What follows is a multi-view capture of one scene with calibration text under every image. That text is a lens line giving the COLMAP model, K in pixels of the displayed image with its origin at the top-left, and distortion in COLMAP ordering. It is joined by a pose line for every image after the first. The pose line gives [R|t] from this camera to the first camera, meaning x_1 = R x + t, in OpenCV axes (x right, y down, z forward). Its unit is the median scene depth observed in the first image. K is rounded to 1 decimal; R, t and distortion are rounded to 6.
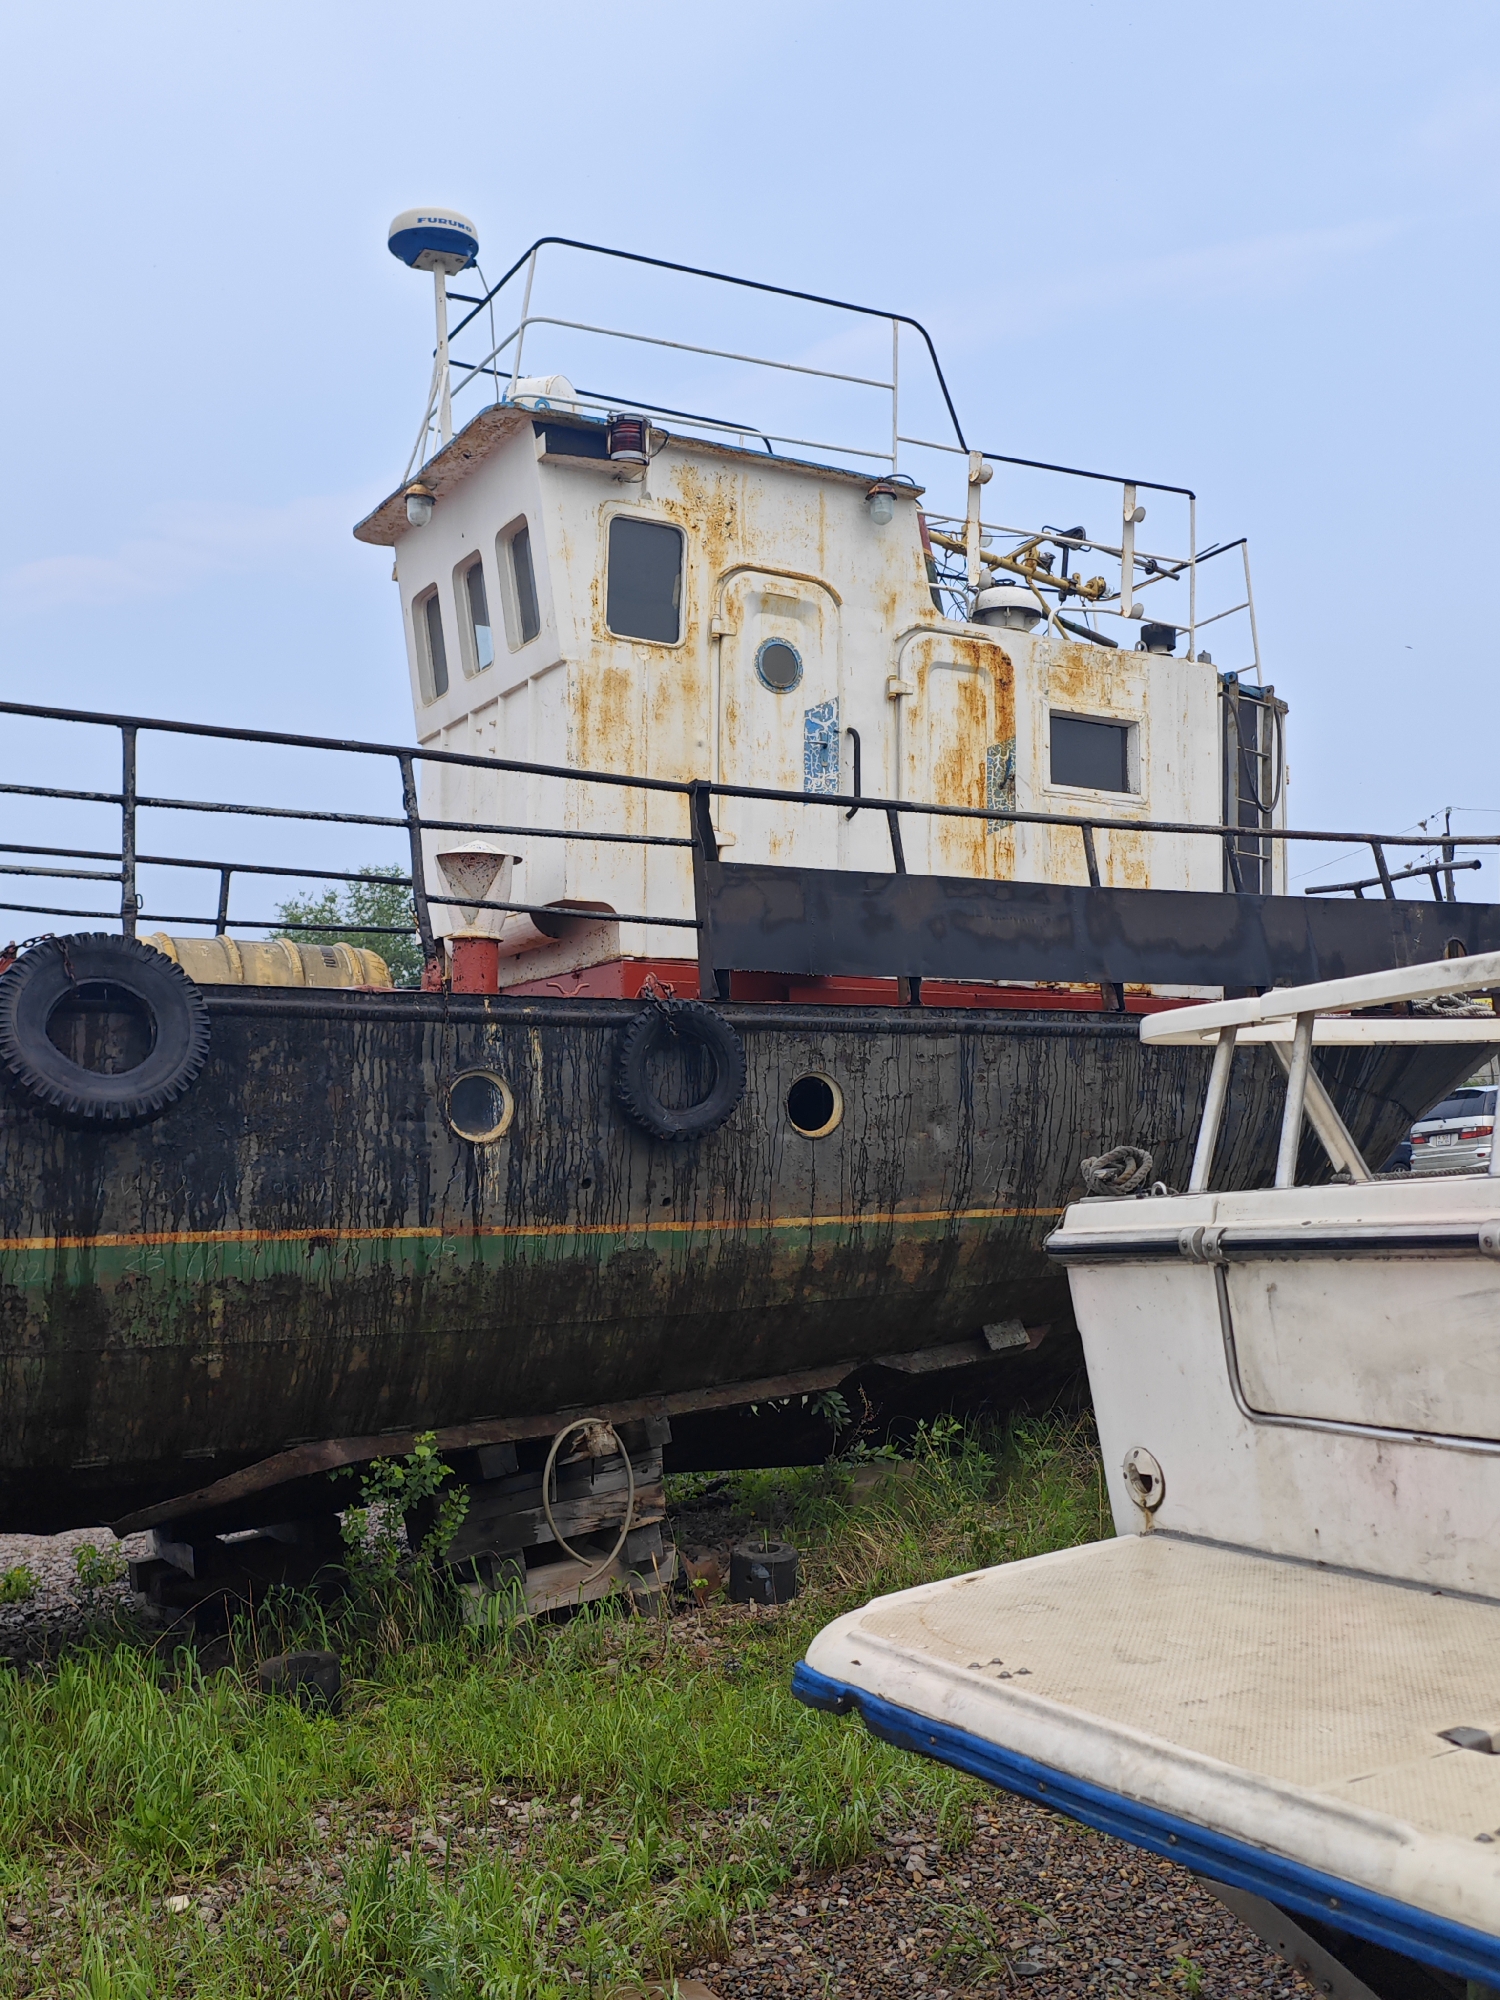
lens RADIAL K [[2046.1, 0, 750.0], [0, 2046.1, 1000.0], [0, 0, 1]] dist [0.150302, -0.269740]
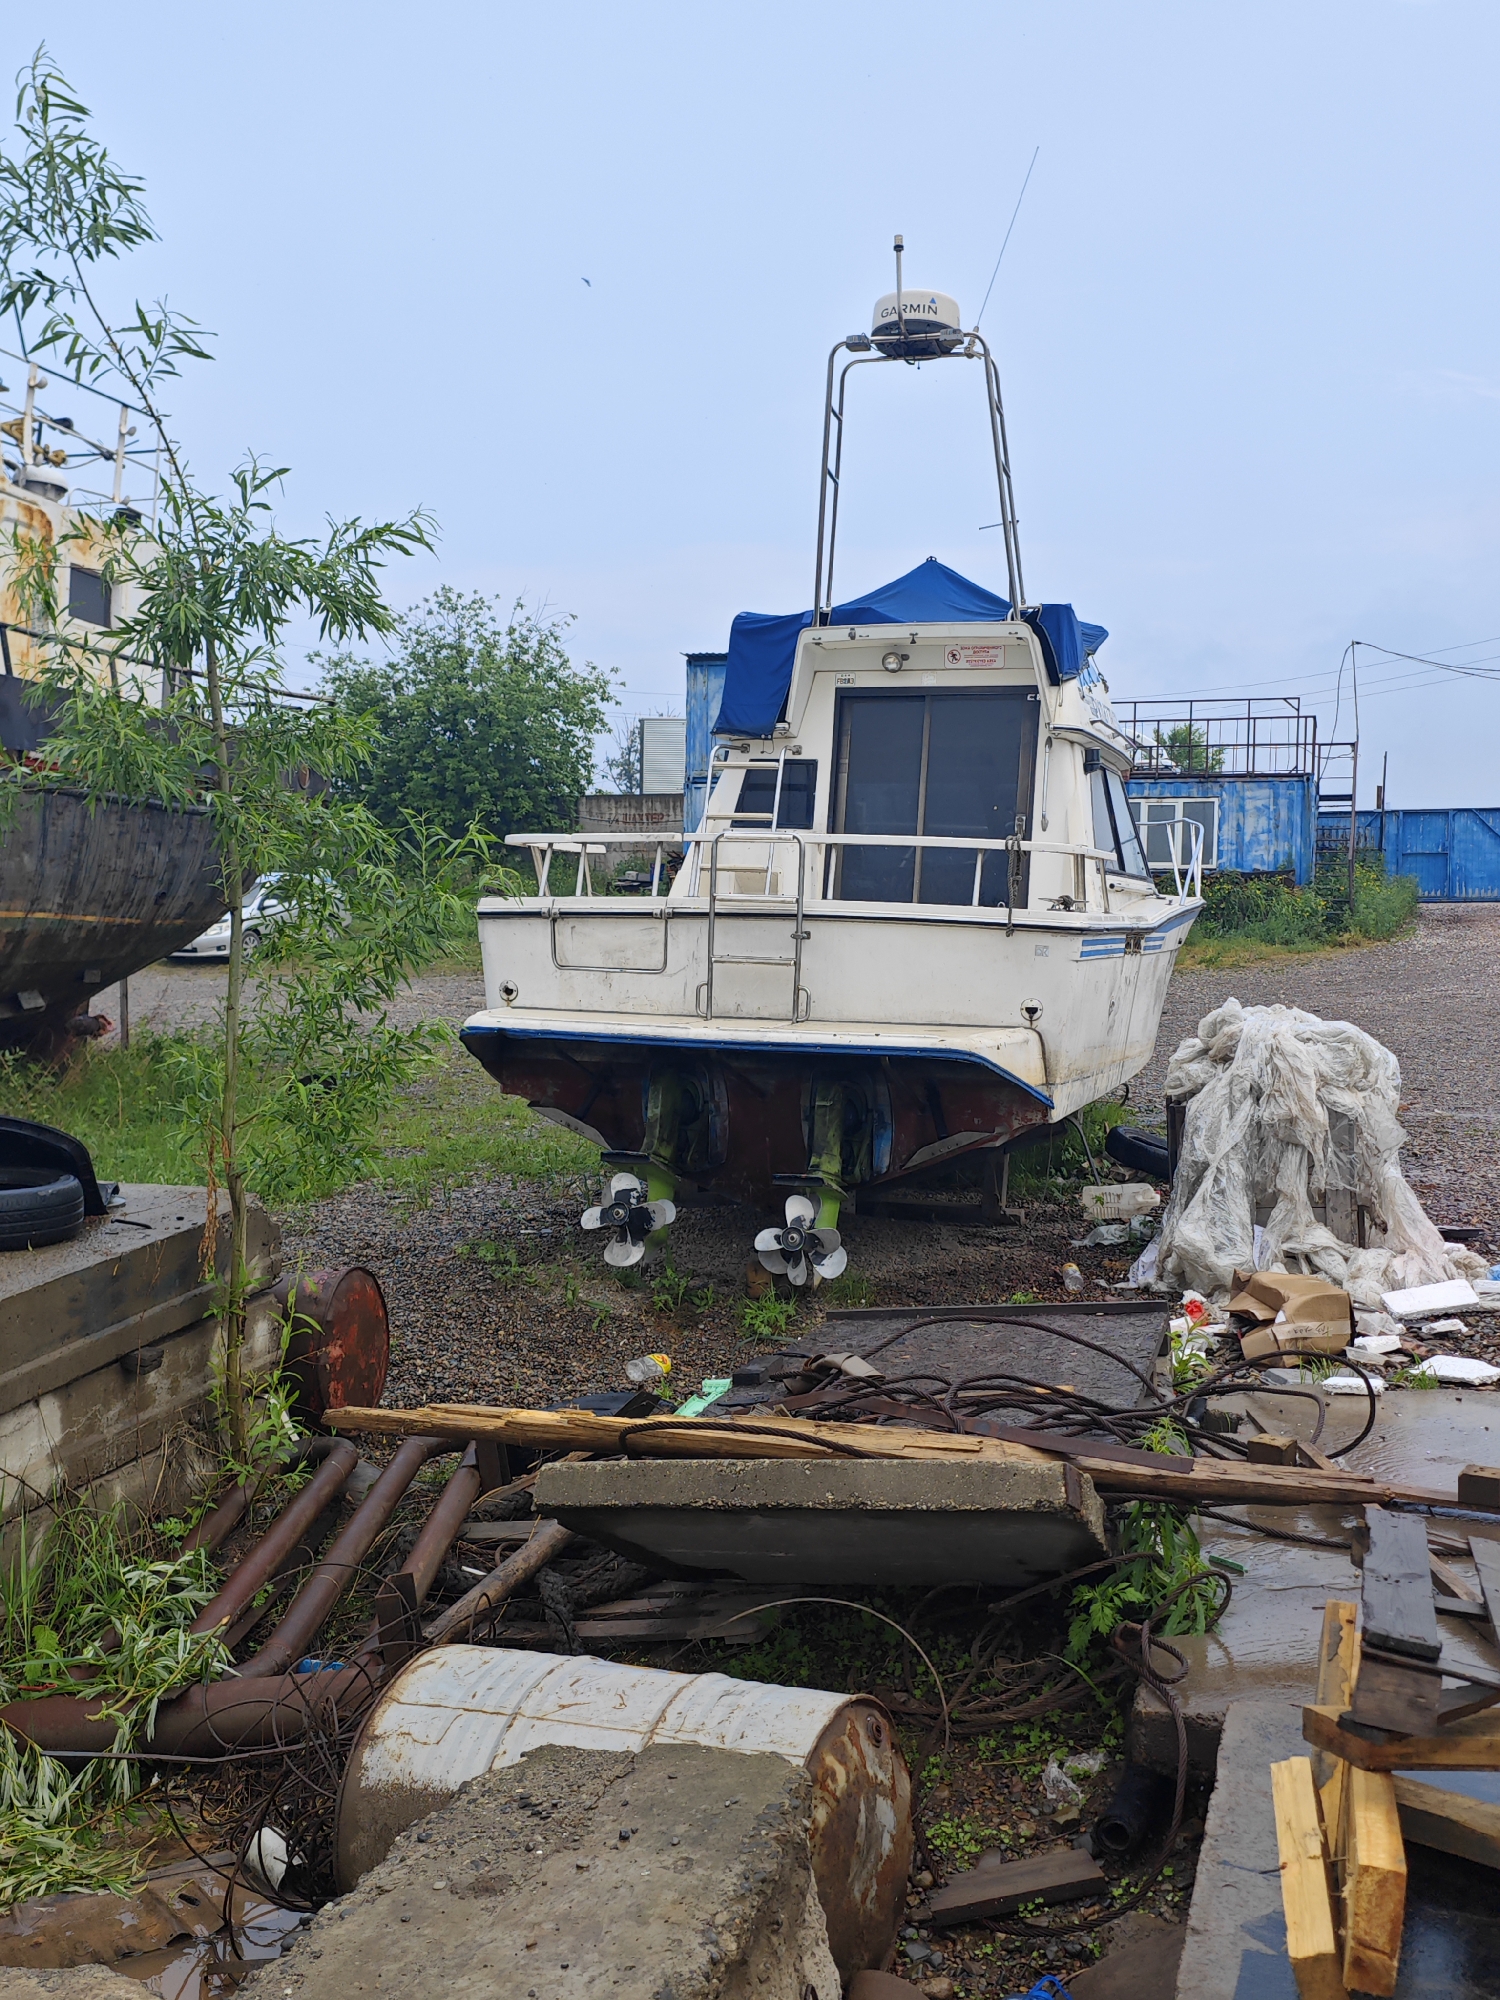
lens RADIAL K [[2035.2, 0, 755.1], [0, 2035.2, 1033.7], [0, 0, 1]] dist [0.148805, -0.261010]
pose [[0.758851, 0.034055, 0.650373, -0.469707], [-0.118530, 0.989175, 0.086505, -0.001171], [-0.640387, -0.142733, 0.754673, -0.471004]]
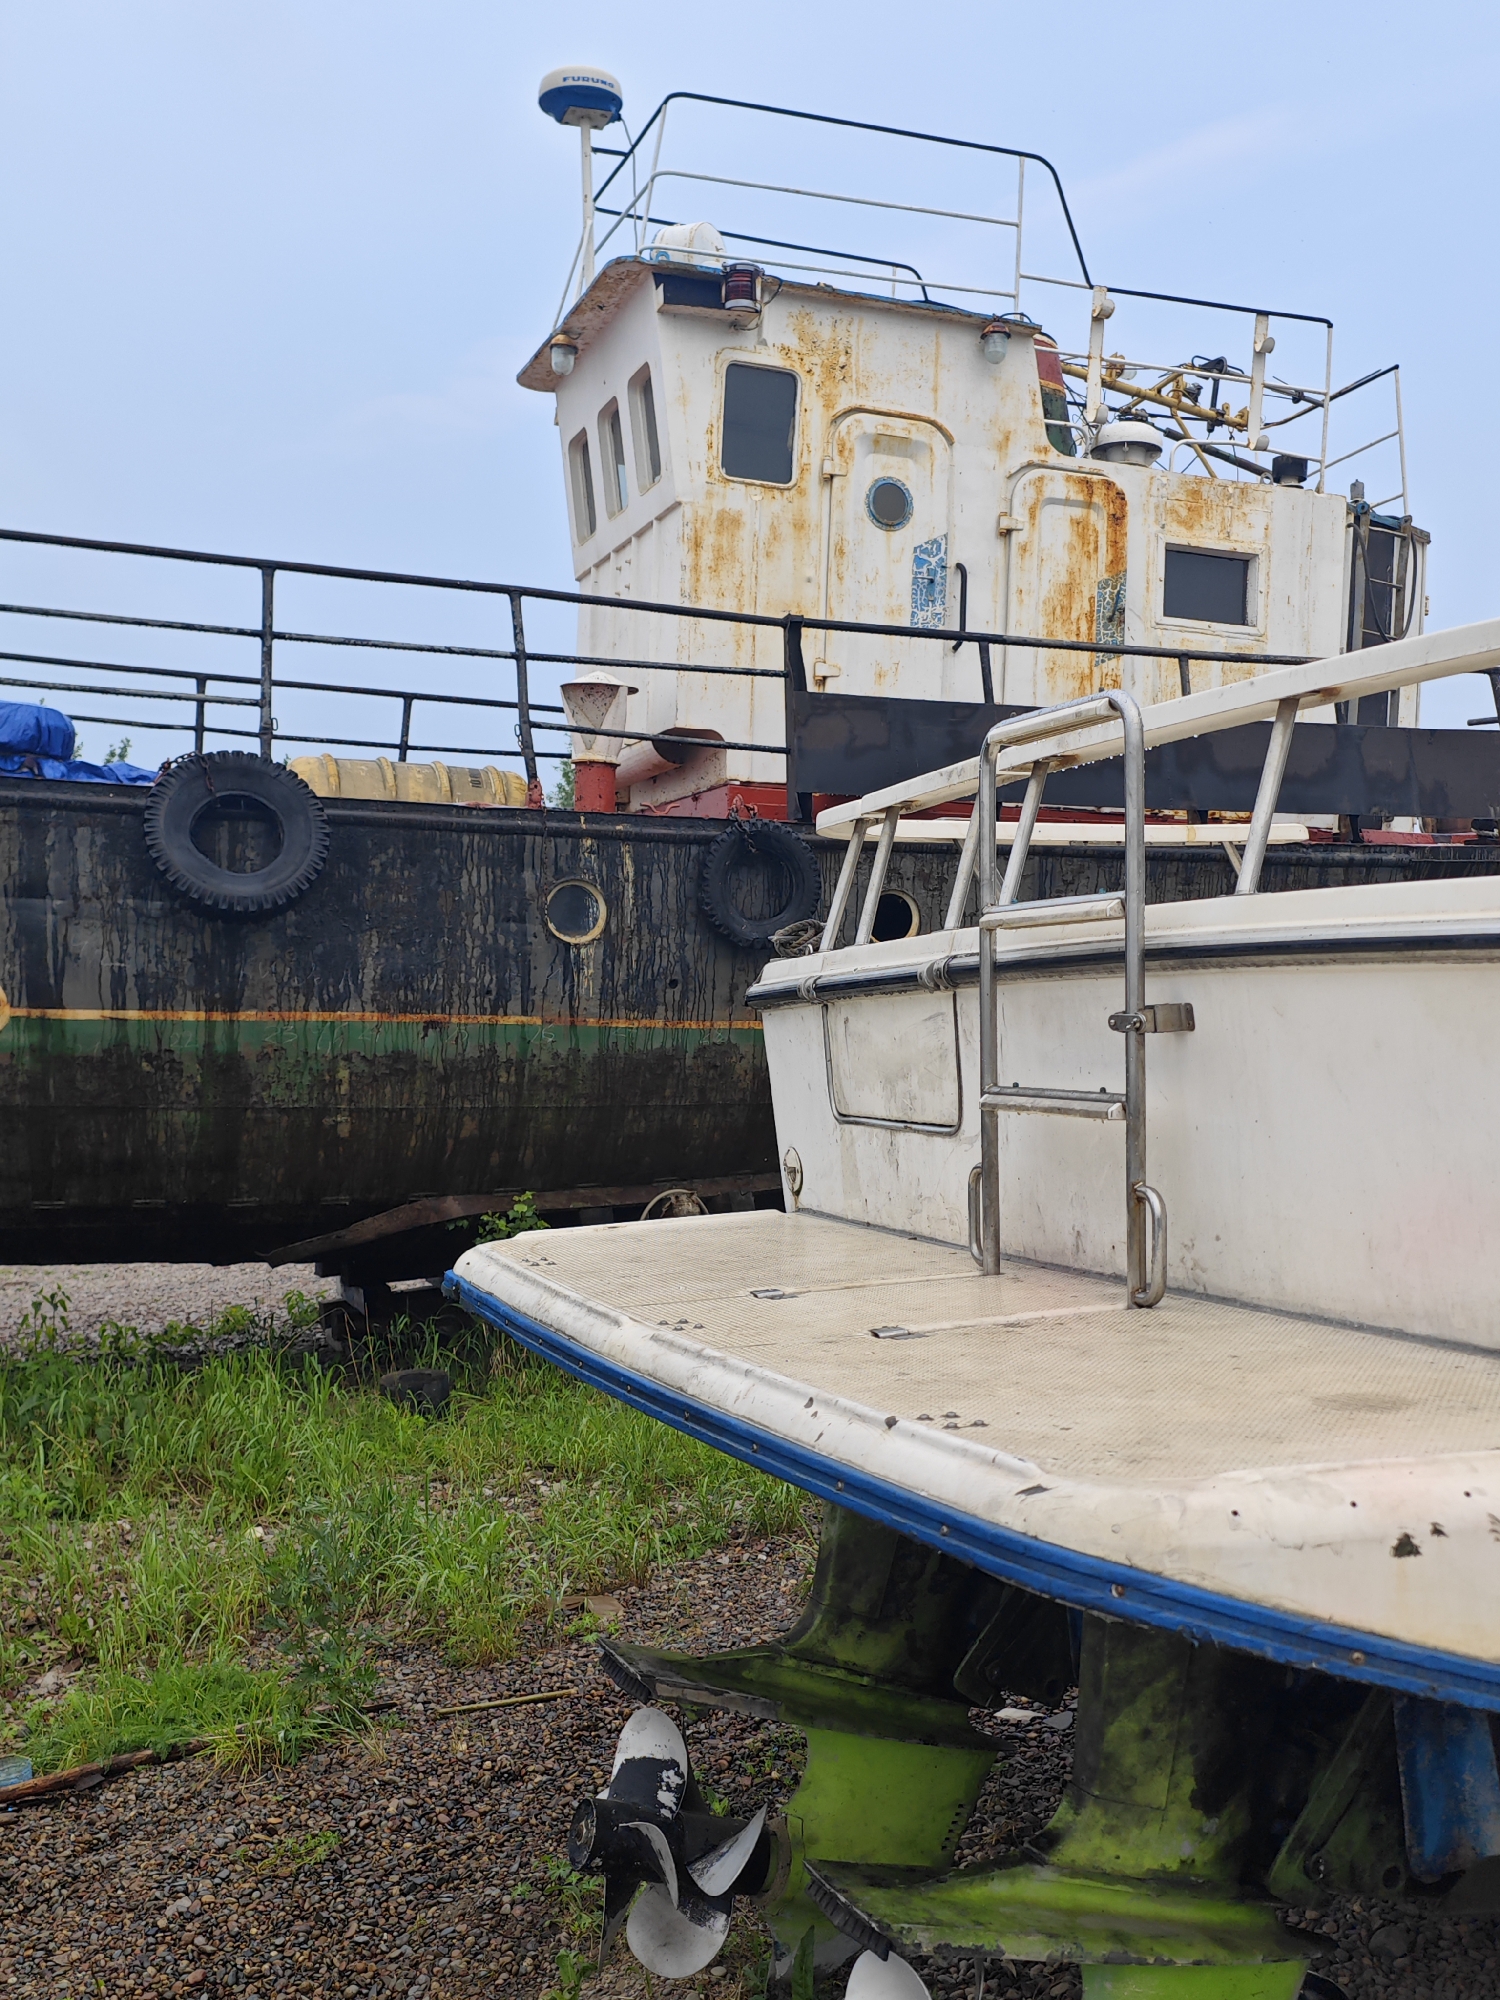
lens RADIAL K [[2035.2, 0, 755.1], [0, 2035.2, 1033.7], [0, 0, 1]] dist [0.148805, -0.261010]
pose [[0.989167, 0.027723, -0.144150, 0.113090], [-0.013647, 0.995119, 0.097735, 0.006706], [0.146156, -0.094709, 0.984718, -0.083439]]
